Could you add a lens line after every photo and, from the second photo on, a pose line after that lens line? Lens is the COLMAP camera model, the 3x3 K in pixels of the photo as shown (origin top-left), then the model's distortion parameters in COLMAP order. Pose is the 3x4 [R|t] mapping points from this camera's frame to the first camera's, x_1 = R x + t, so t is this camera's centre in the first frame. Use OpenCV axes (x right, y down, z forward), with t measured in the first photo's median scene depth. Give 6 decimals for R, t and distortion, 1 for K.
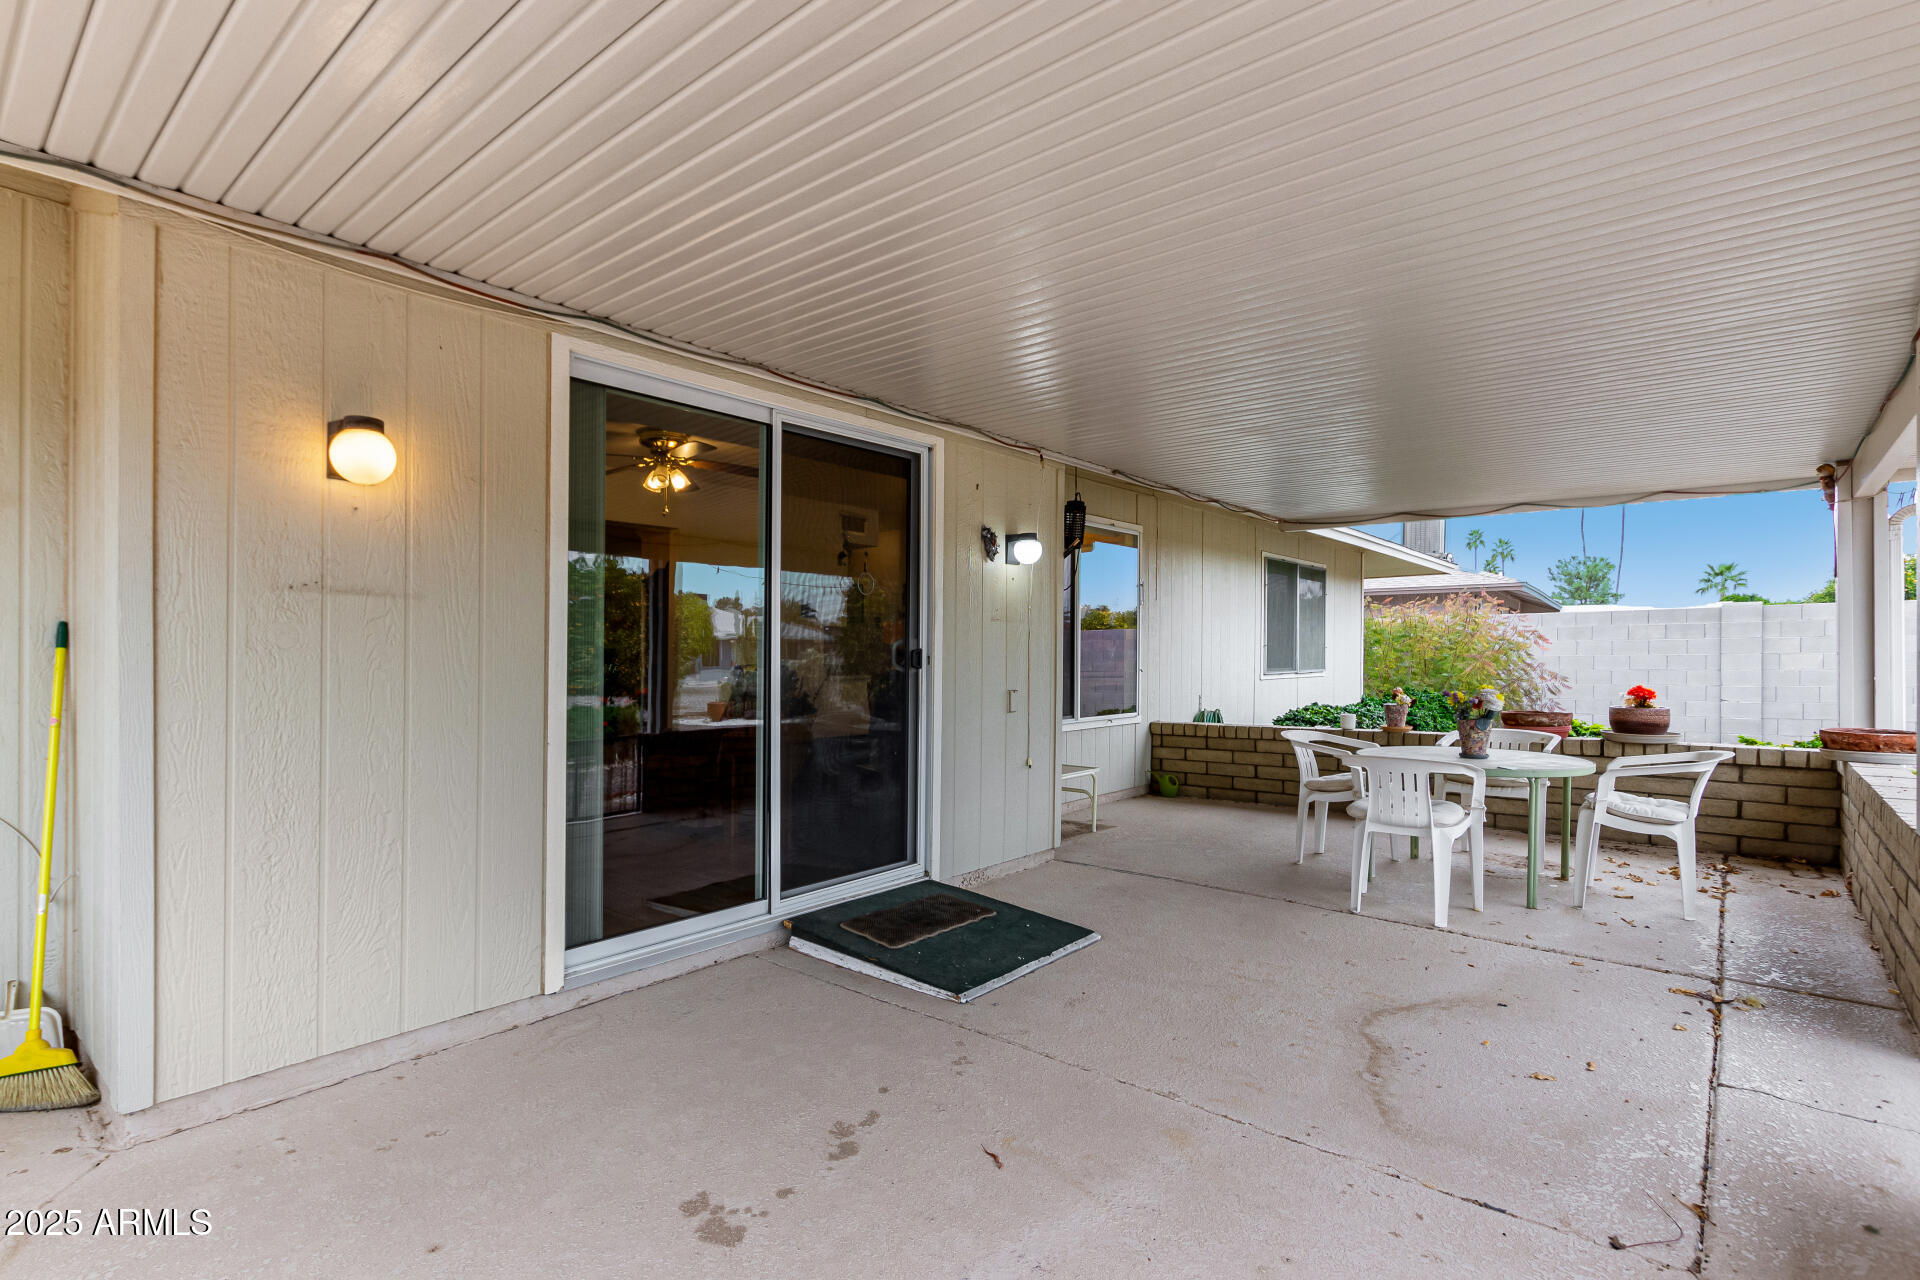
lens RADIAL K [[915.2, 0, 954.6], [0, 915.2, 644.2], [0, 0, 1]] dist [0.007392, 0.000346]
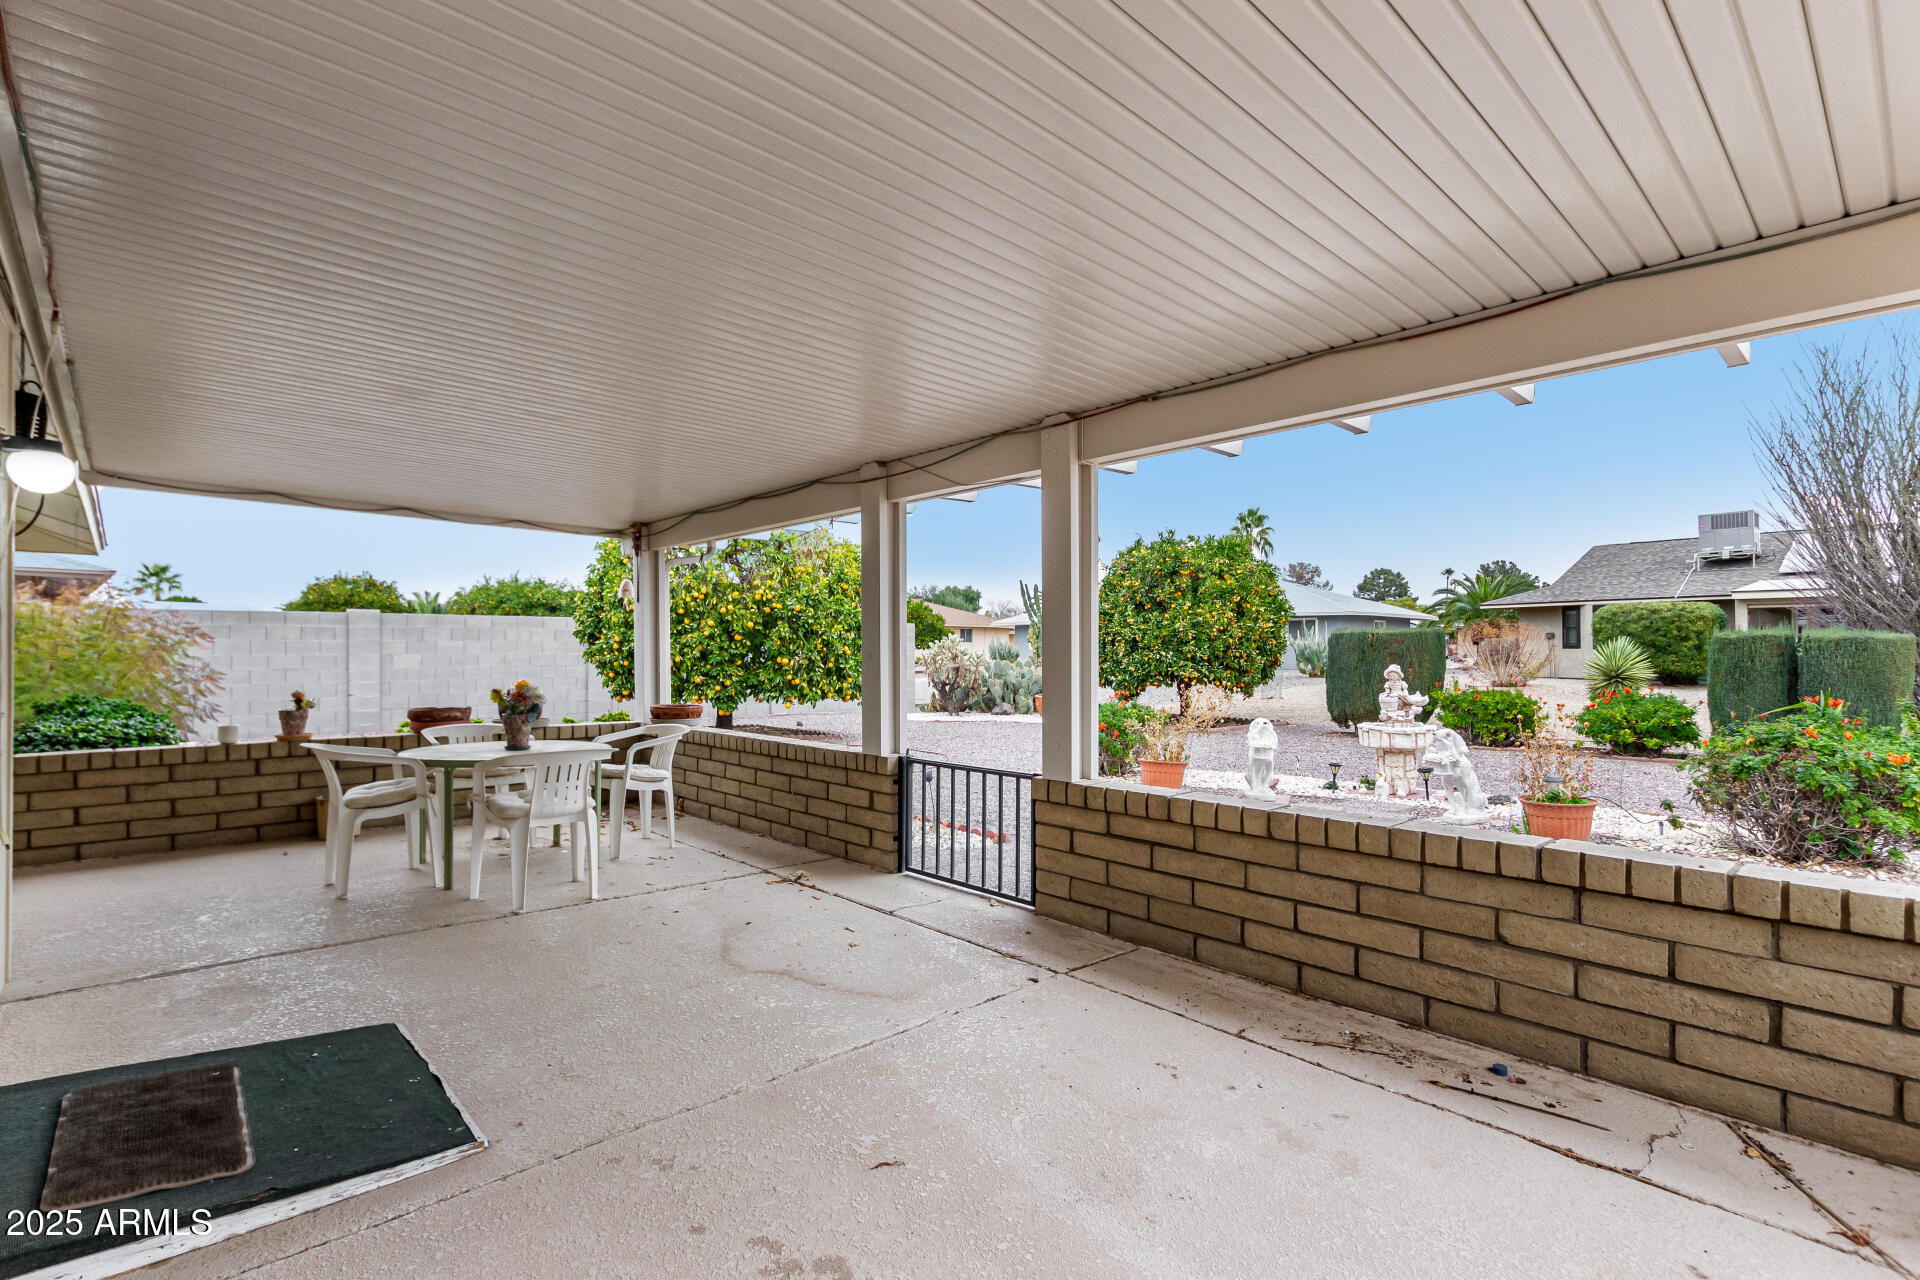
lens RADIAL K [[888.2, 0, 938.6], [0, 888.2, 645.3], [0, 0, 1]] dist [0.003741, 0.000520]
pose [[0.137576, 0.014675, 0.990382, -0.516087], [-0.015329, 0.999802, -0.012686, 0.008537], [-0.990373, -0.013436, 0.137774, 0.469363]]
